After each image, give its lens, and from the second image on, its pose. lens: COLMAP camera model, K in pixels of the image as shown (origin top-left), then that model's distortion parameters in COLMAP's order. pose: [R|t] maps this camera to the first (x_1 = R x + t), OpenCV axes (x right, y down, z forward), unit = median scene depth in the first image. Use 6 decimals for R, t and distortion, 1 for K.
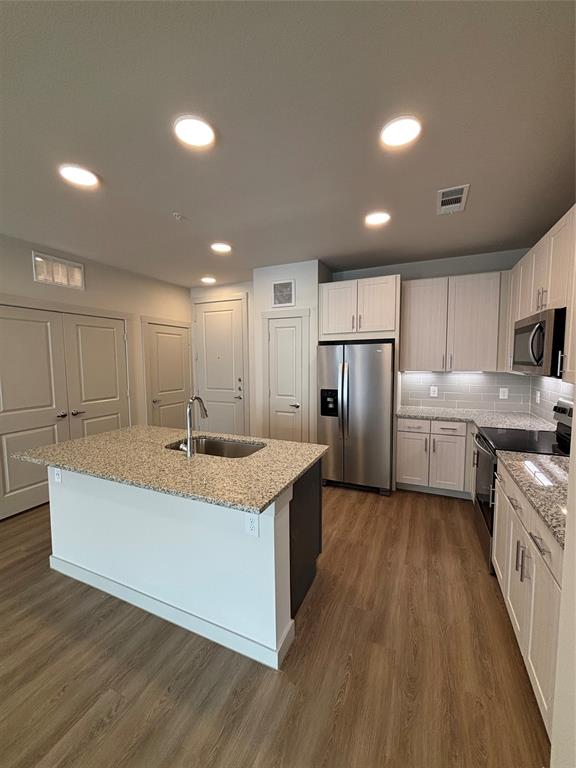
lens RADIAL K [[307.8, 0, 288.5], [0, 307.8, 385.6], [0, 0, 1]] dist [0.000152, -0.000130]
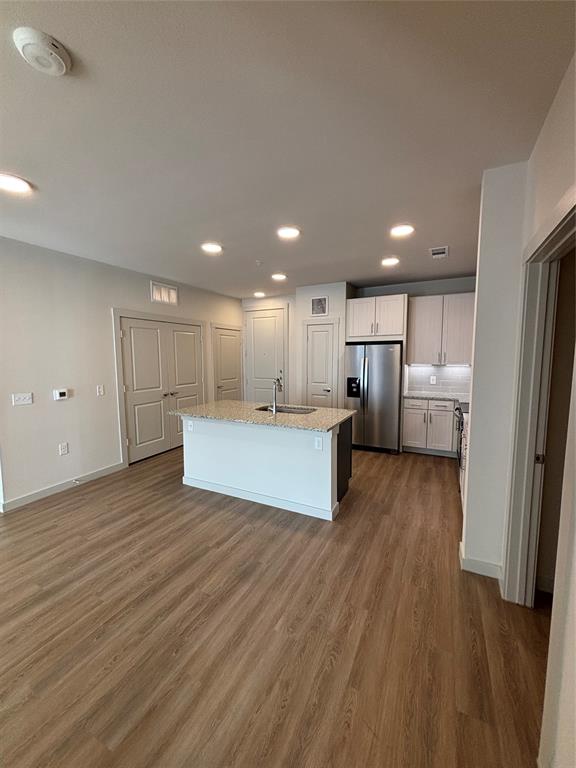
lens RADIAL K [[307.8, 0, 288.5], [0, 307.8, 385.6], [0, 0, 1]] dist [0.000152, -0.000130]
pose [[0.998957, 0.006969, -0.045131, -0.100056], [-0.006314, 0.999873, 0.014637, 0.031208], [0.045227, -0.014337, 0.998874, -0.396685]]
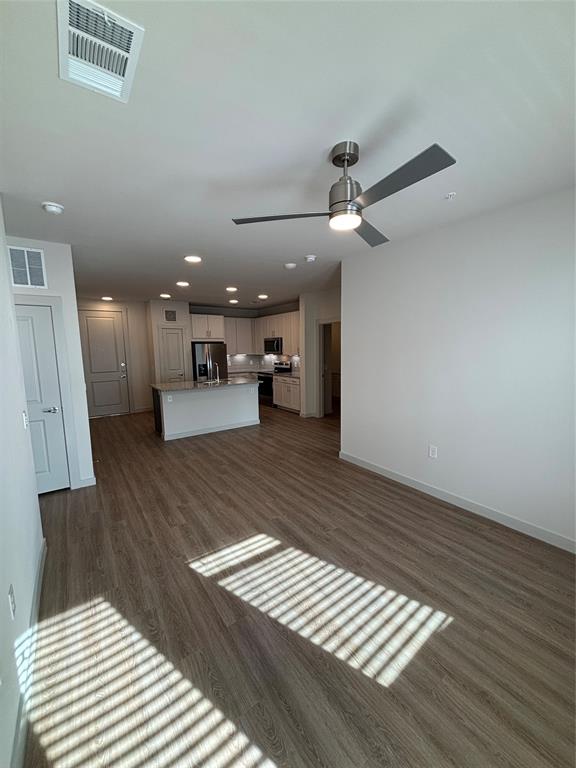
lens RADIAL K [[307.8, 0, 288.5], [0, 307.8, 385.6], [0, 0, 1]] dist [0.000152, -0.000130]
pose [[0.507763, -0.109348, 0.854529, -1.517408], [0.082343, 0.993531, 0.078207, 0.047378], [-0.857552, 0.030654, 0.513482, -0.684832]]
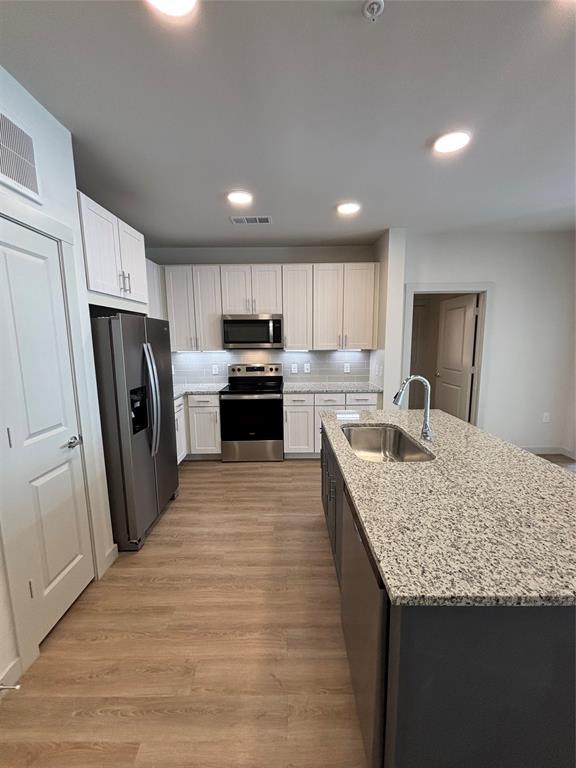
lens RADIAL K [[307.8, 0, 288.5], [0, 307.8, 385.6], [0, 0, 1]] dist [0.000152, -0.000130]
pose [[-0.407396, -0.120173, 0.905311, -0.574556], [0.093547, 0.980599, 0.172264, -0.073660], [-0.908448, 0.154868, -0.388250, 1.010211]]
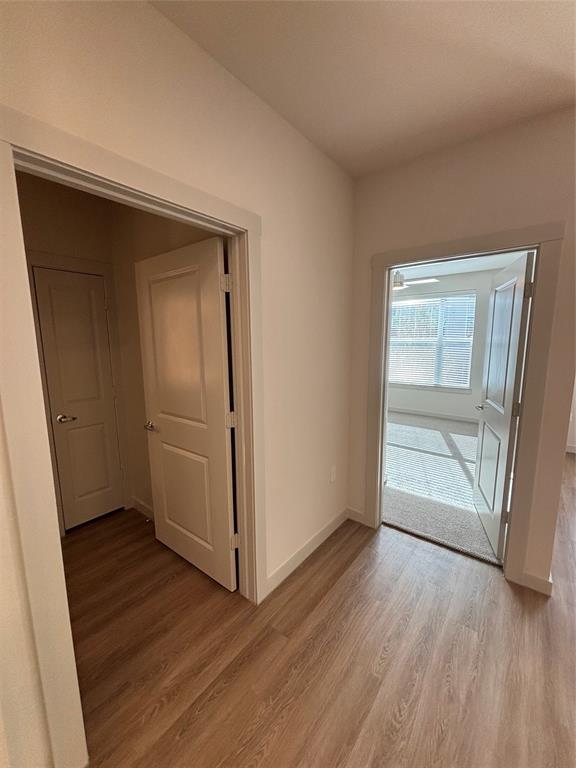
lens RADIAL K [[307.8, 0, 288.5], [0, 307.8, 385.6], [0, 0, 1]] dist [0.000152, -0.000130]
pose [[-0.967368, -0.024473, 0.252189, -0.008408], [0.034002, 0.973782, 0.224926, -0.030352], [-0.251082, 0.226161, -0.941174, 0.349993]]
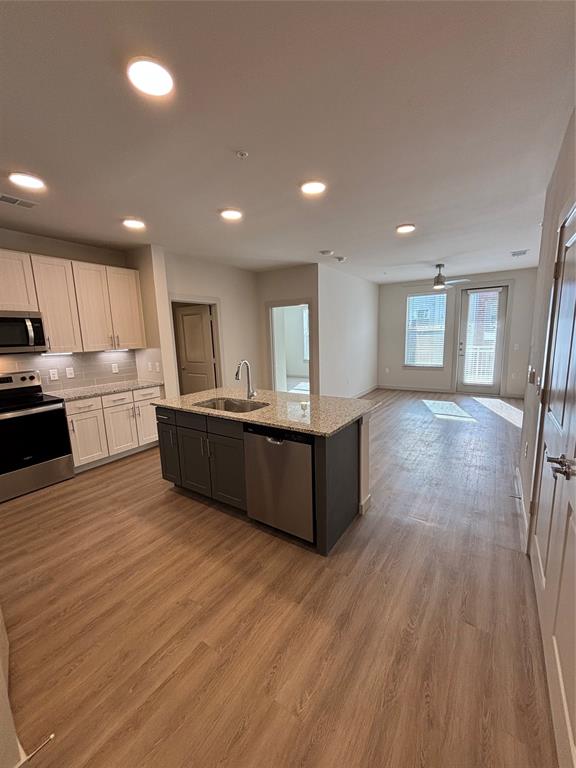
lens RADIAL K [[310.7, 0, 288.0], [0, 310.7, 384.0], [0, 0, 1]] dist [0.001558, 0.000026]
pose [[-0.984193, 0.008896, 0.176876, -0.455285], [0.052047, 0.969162, 0.240866, -0.115383], [-0.169278, 0.246264, -0.954305, 1.415147]]
